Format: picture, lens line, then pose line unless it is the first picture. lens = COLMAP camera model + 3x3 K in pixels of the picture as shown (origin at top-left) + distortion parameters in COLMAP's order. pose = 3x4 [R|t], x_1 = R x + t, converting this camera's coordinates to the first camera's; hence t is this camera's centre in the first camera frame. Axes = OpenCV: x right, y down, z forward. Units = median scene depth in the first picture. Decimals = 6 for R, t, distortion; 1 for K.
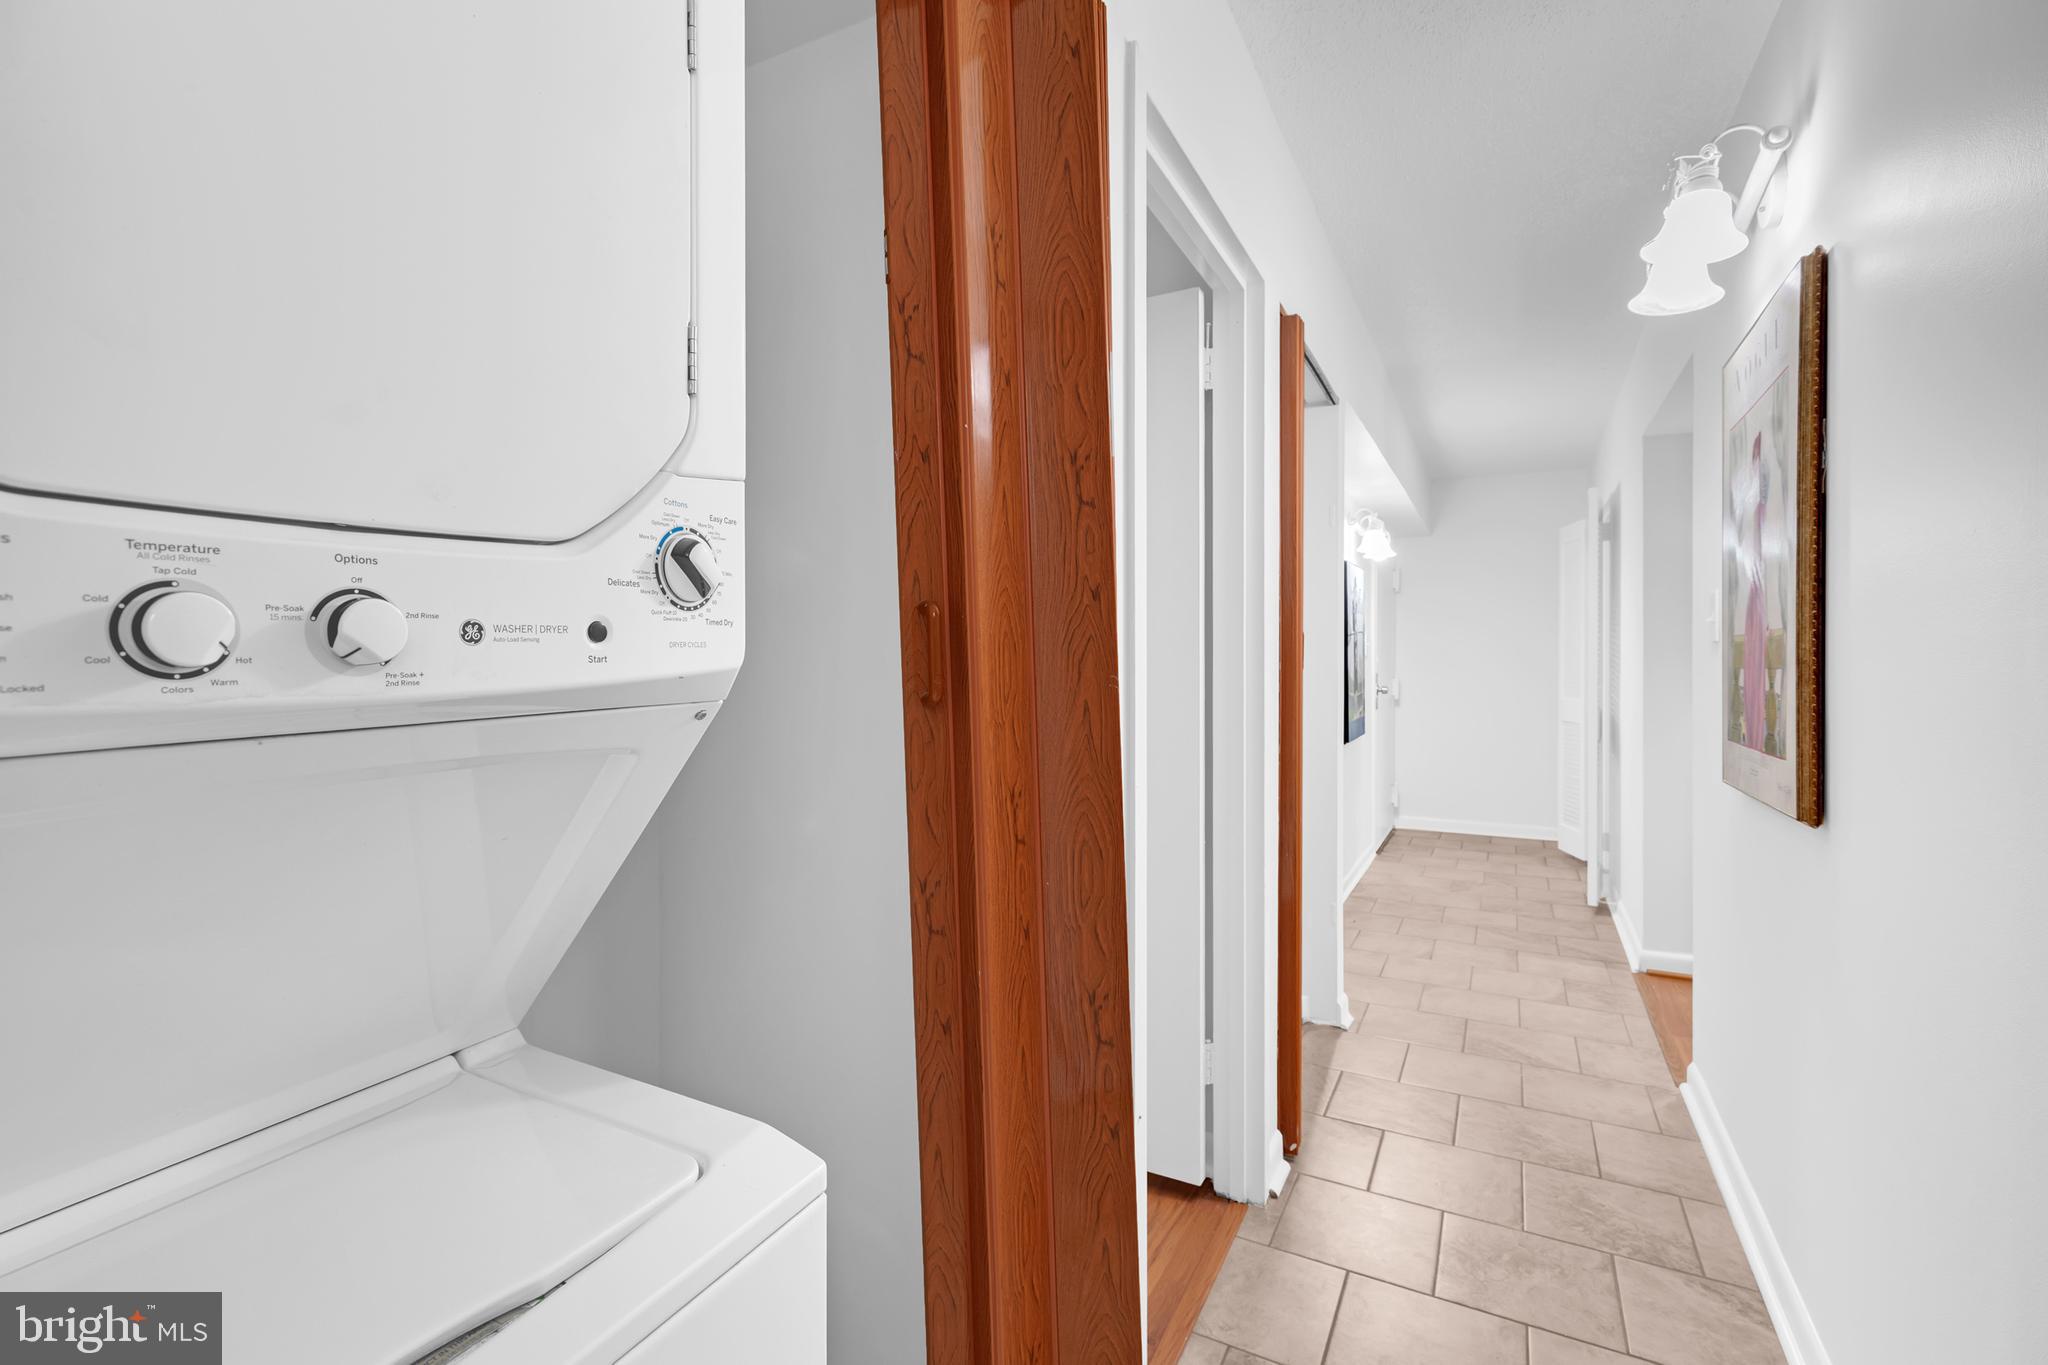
lens RADIAL K [[919.5, 0, 1024.0], [0, 919.5, 682.5], [0, 0, 1]] dist [0.004306, 0.000054]
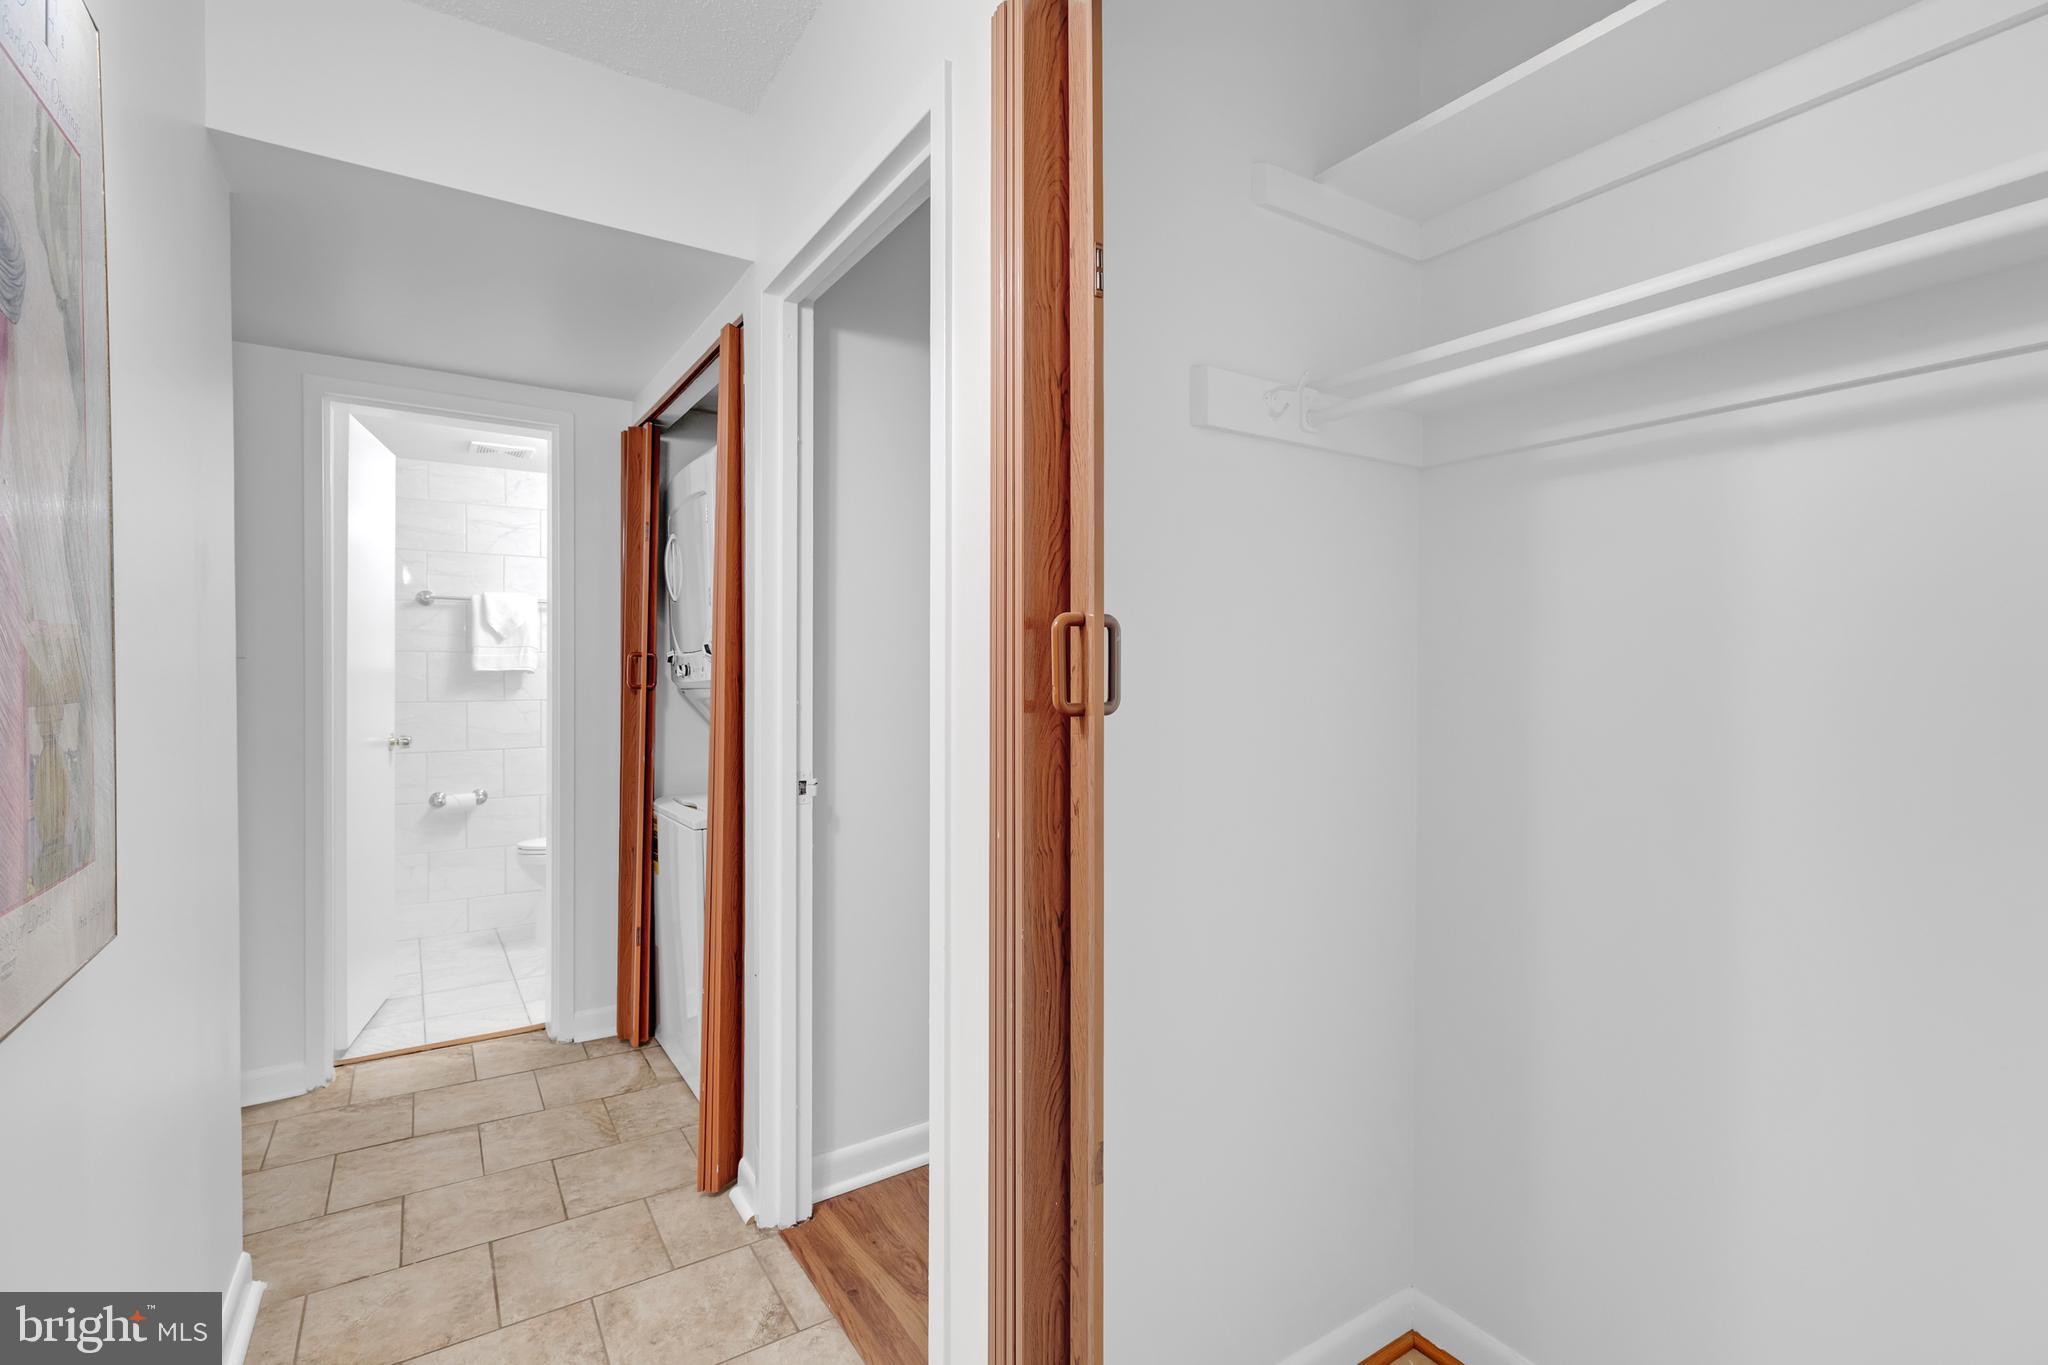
lens RADIAL K [[919.5, 0, 1024.0], [0, 919.5, 682.5], [0, 0, 1]] dist [0.004306, 0.000054]
pose [[-0.490927, 0.014020, -0.871088, 0.980470], [-0.031333, 0.998939, 0.033737, -0.058875], [0.870637, 0.043856, -0.489968, 1.671895]]
